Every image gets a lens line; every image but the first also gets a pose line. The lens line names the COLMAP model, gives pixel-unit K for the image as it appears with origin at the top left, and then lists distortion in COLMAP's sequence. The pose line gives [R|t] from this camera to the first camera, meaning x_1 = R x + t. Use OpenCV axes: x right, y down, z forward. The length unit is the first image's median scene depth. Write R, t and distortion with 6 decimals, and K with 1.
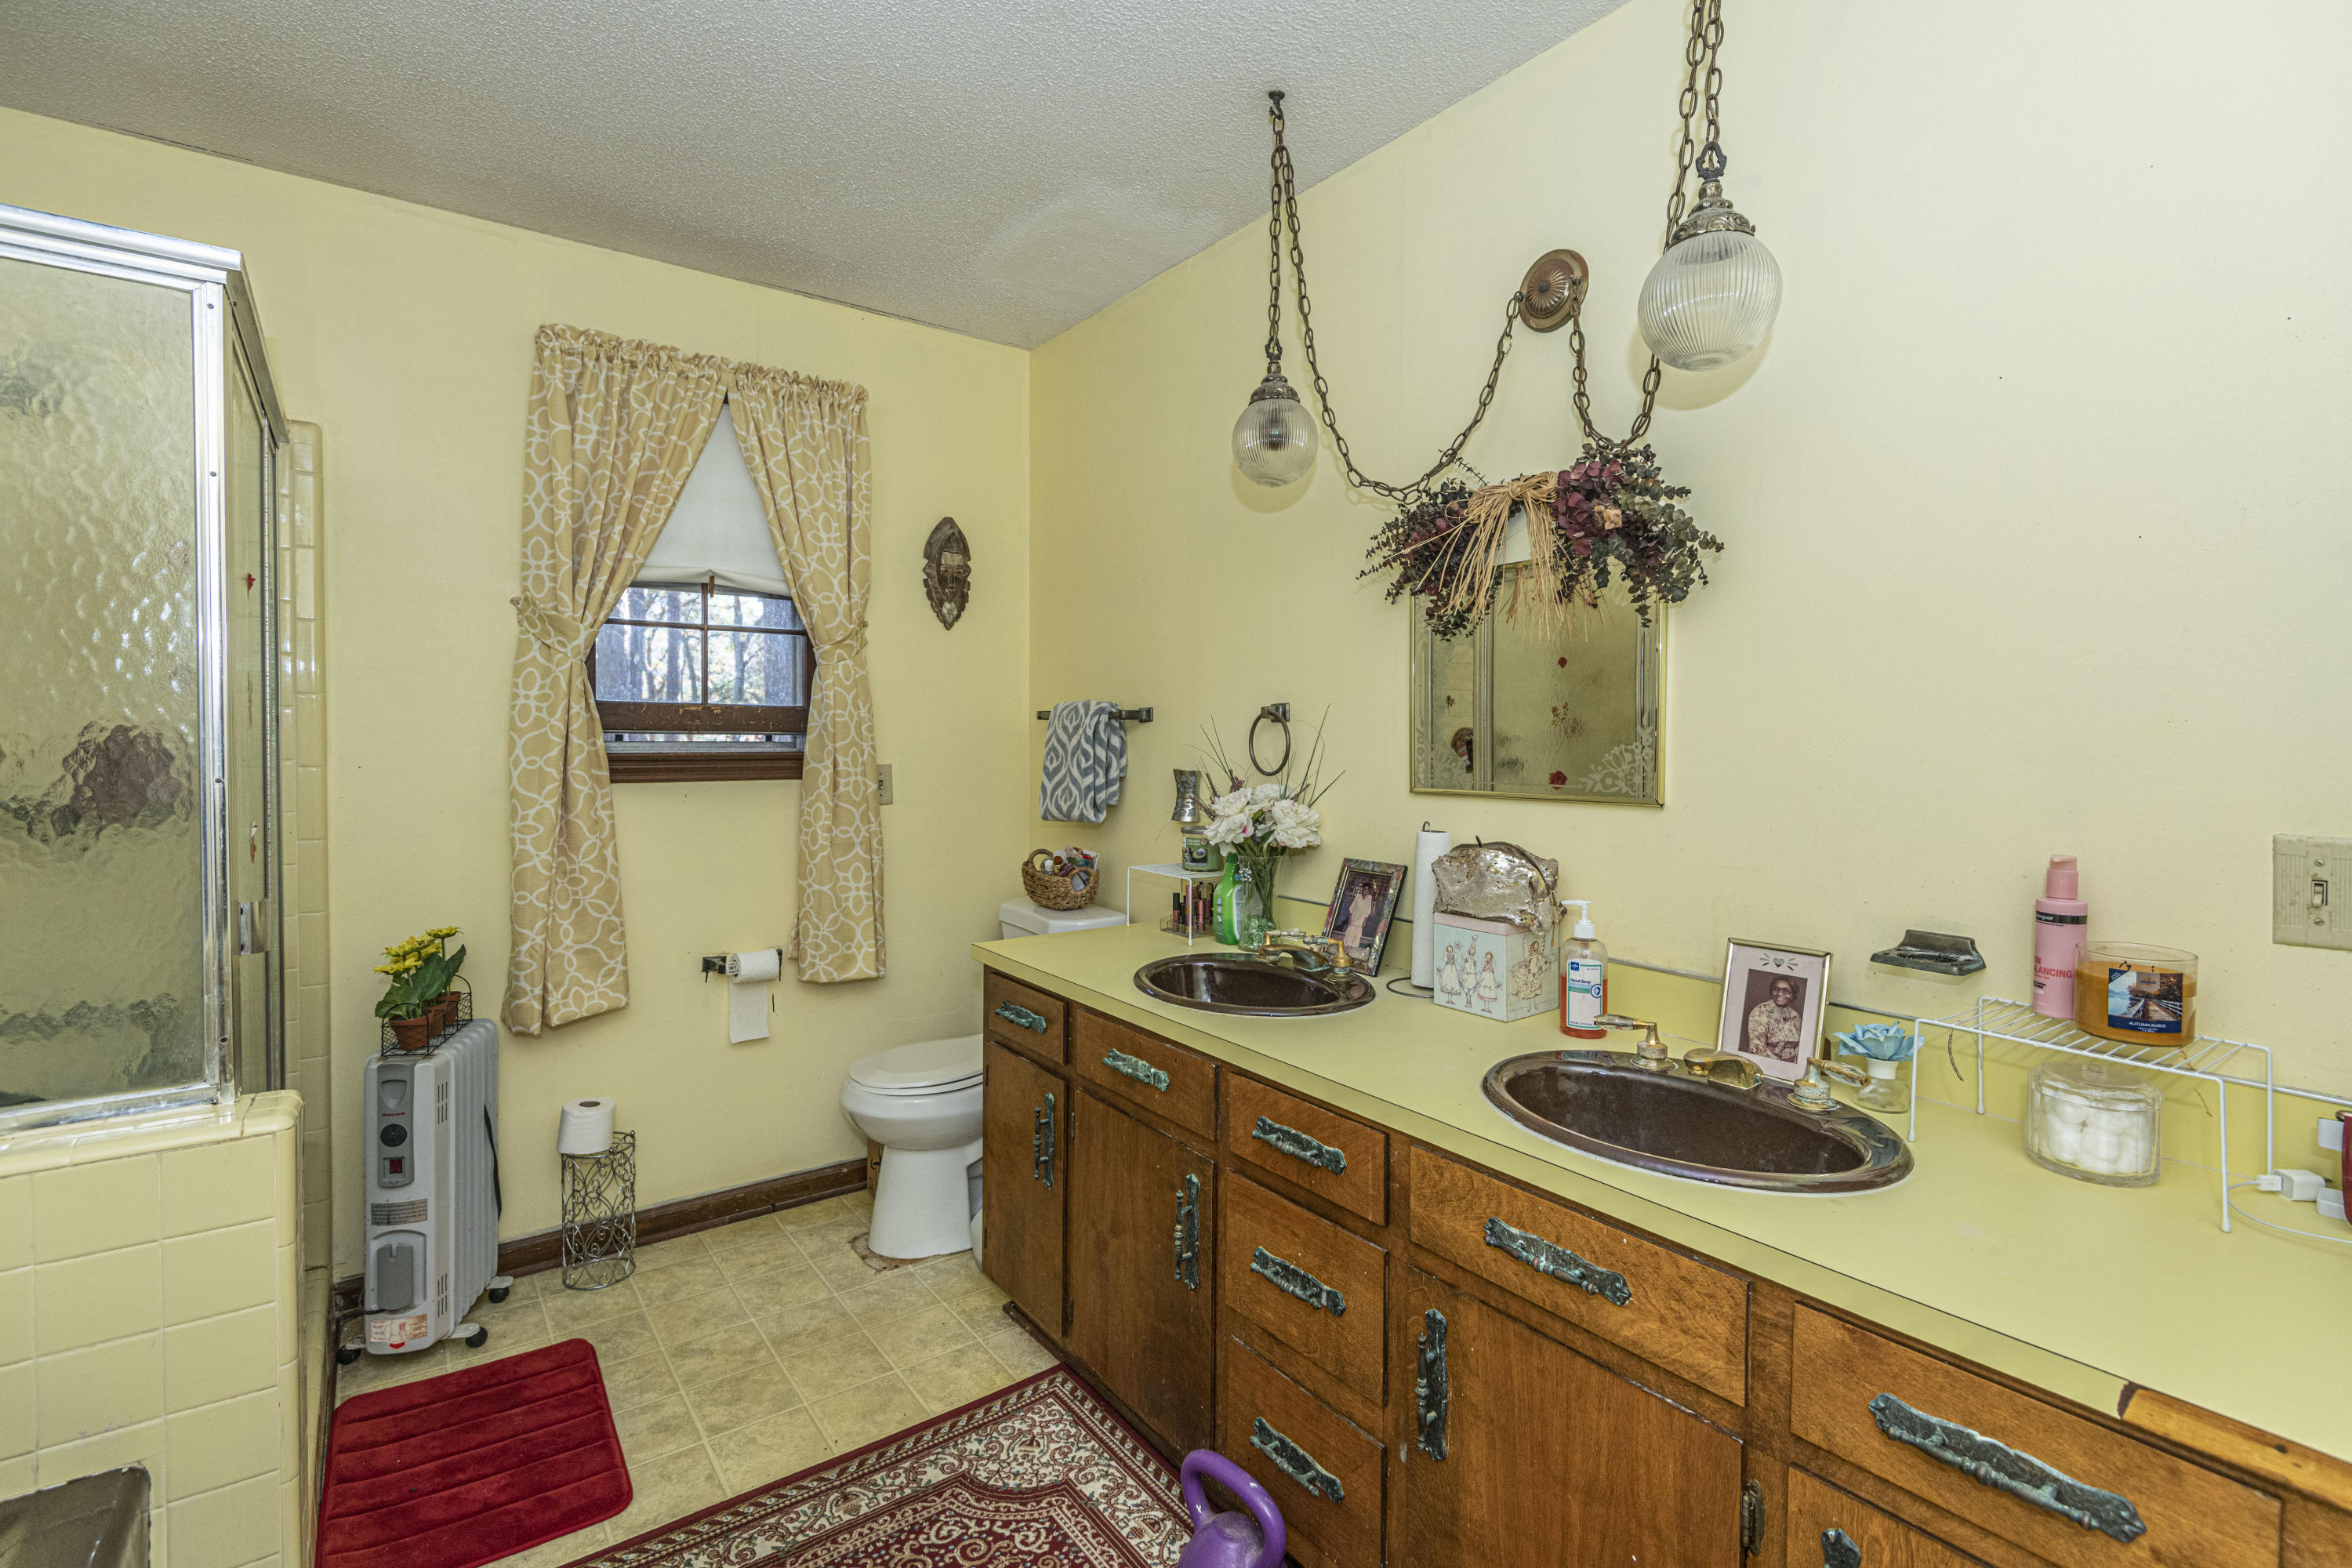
lens RADIAL K [[1077.5, 0, 1190.9], [0, 1077.5, 740.5], [0, 0, 1]] dist [0.037792, -0.024770]
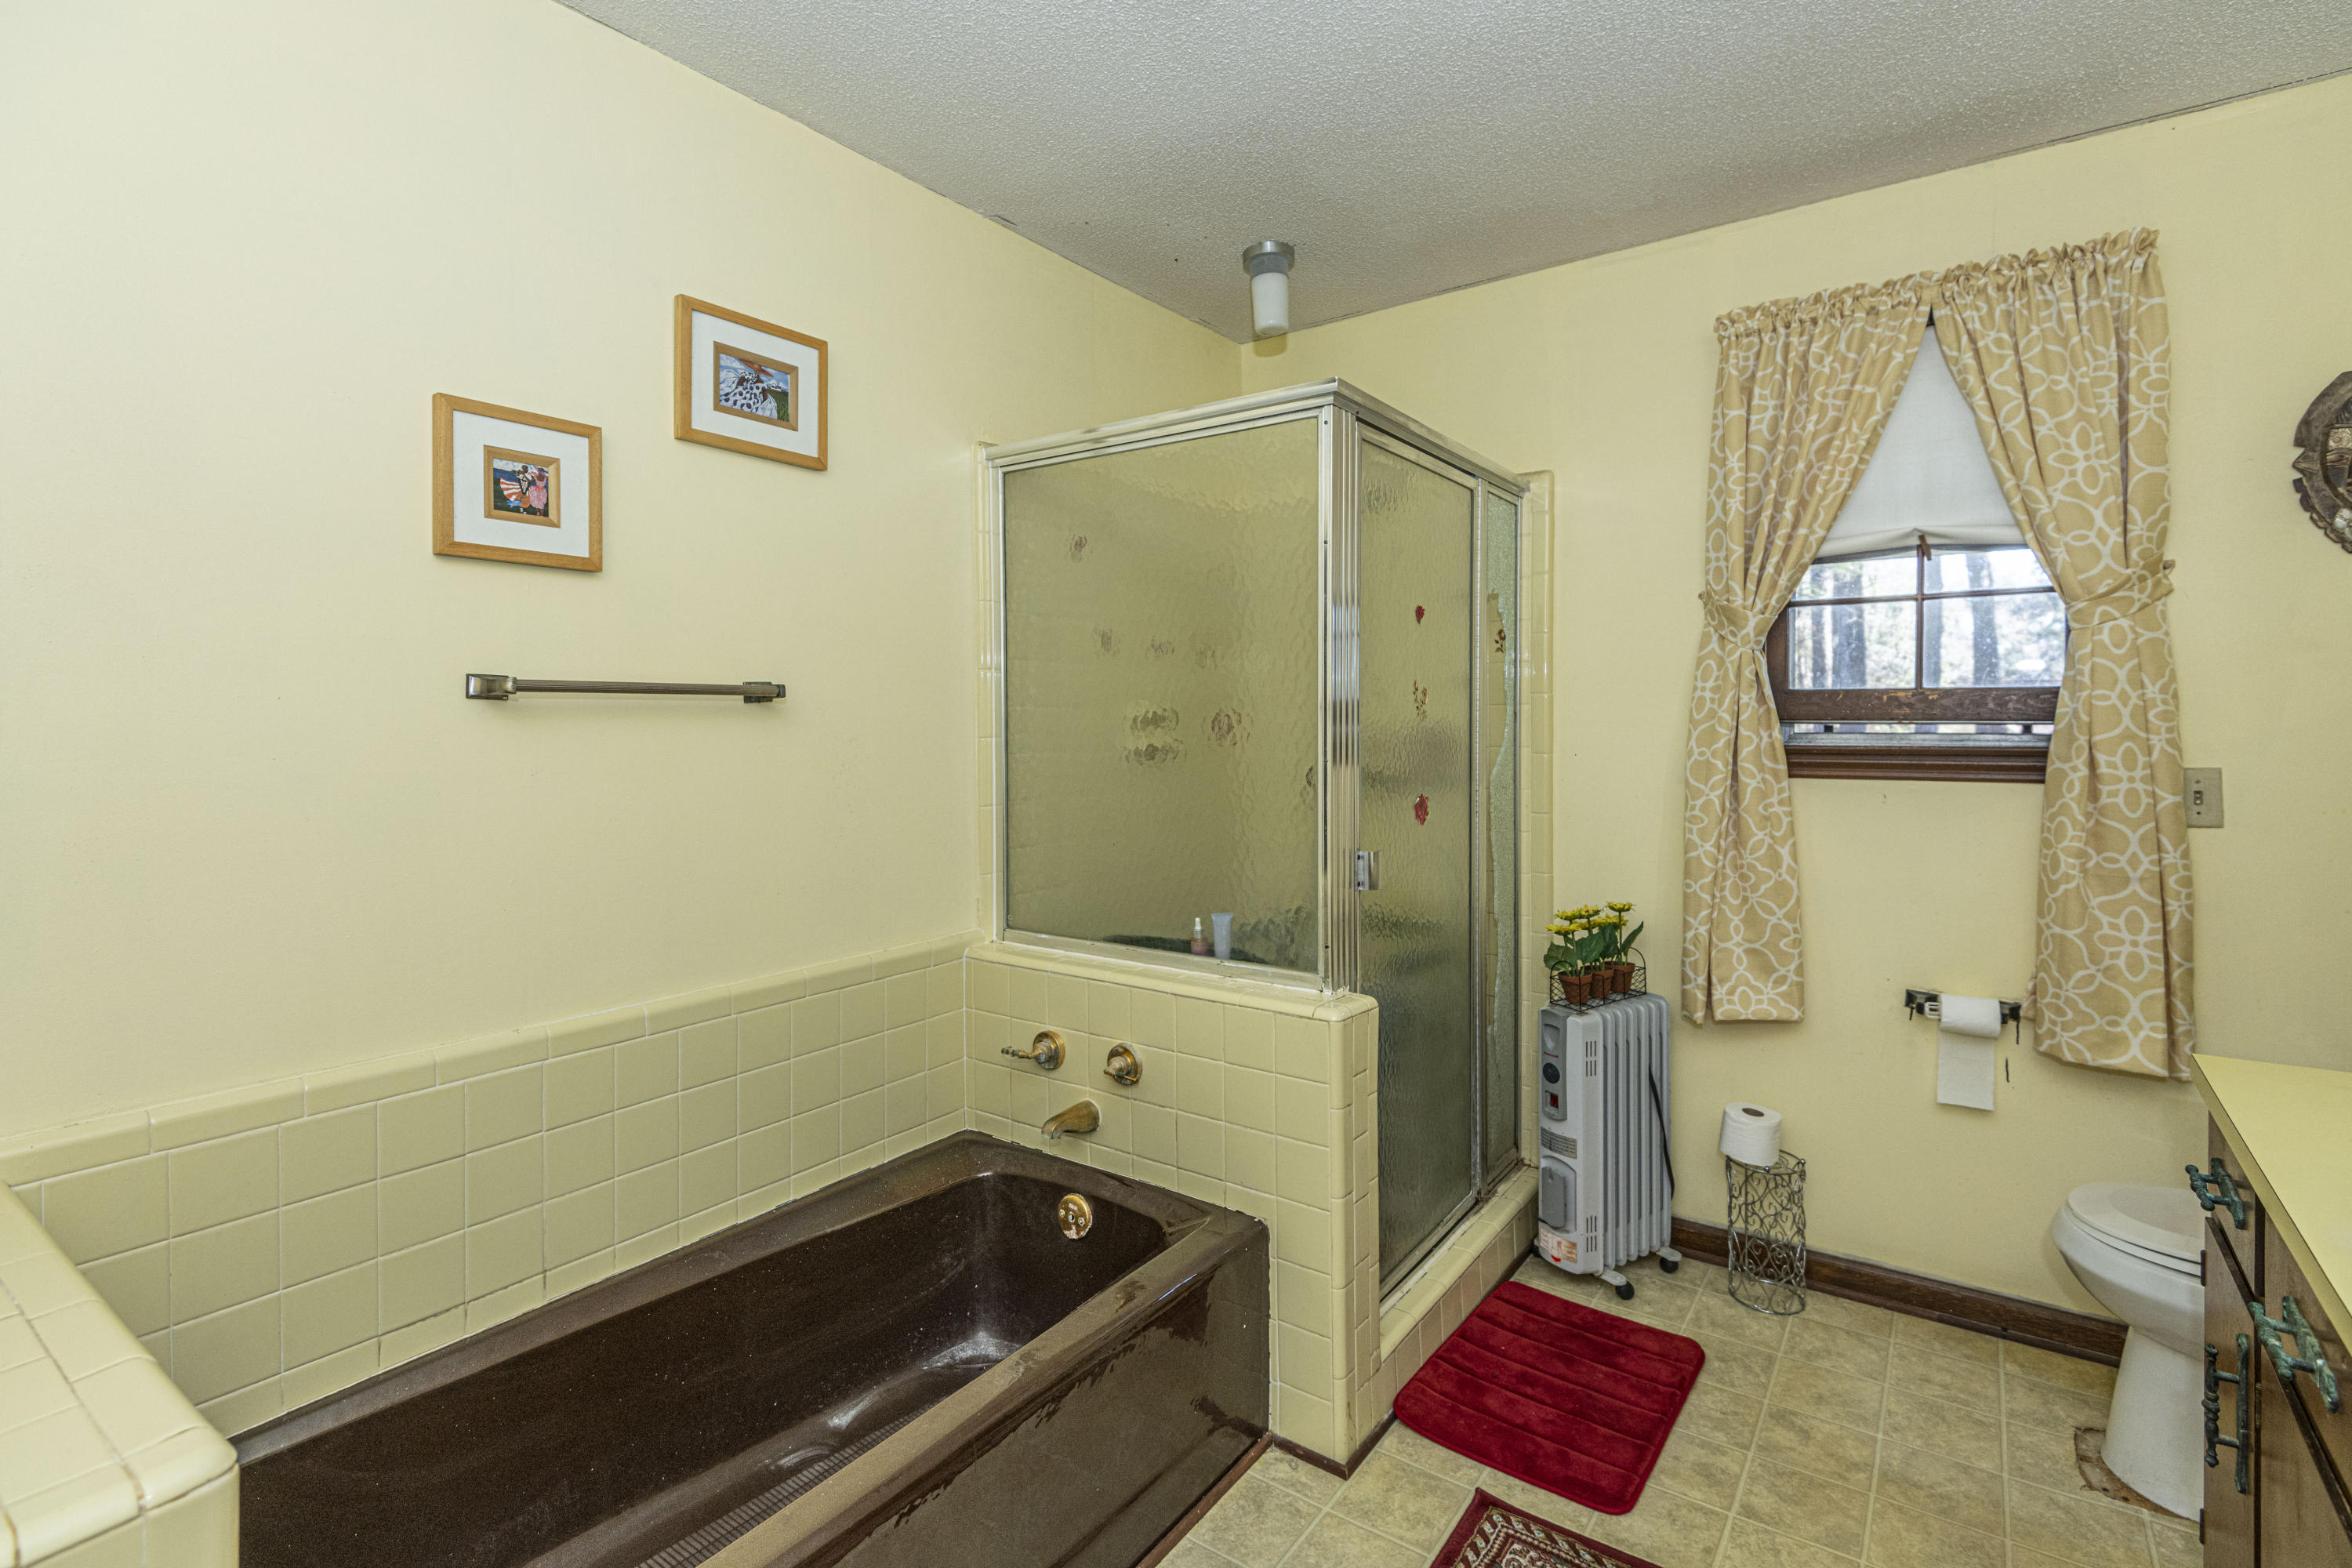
lens RADIAL K [[1101.7, 0, 1176.6], [0, 1101.7, 717.6], [0, 0, 1]] dist [0.034178, -0.022015]
pose [[0.310949, -0.010925, -0.950364, 0.217987], [0.000025, 0.999934, -0.011487, -0.001430], [0.950427, 0.003548, 0.310929, 0.210118]]
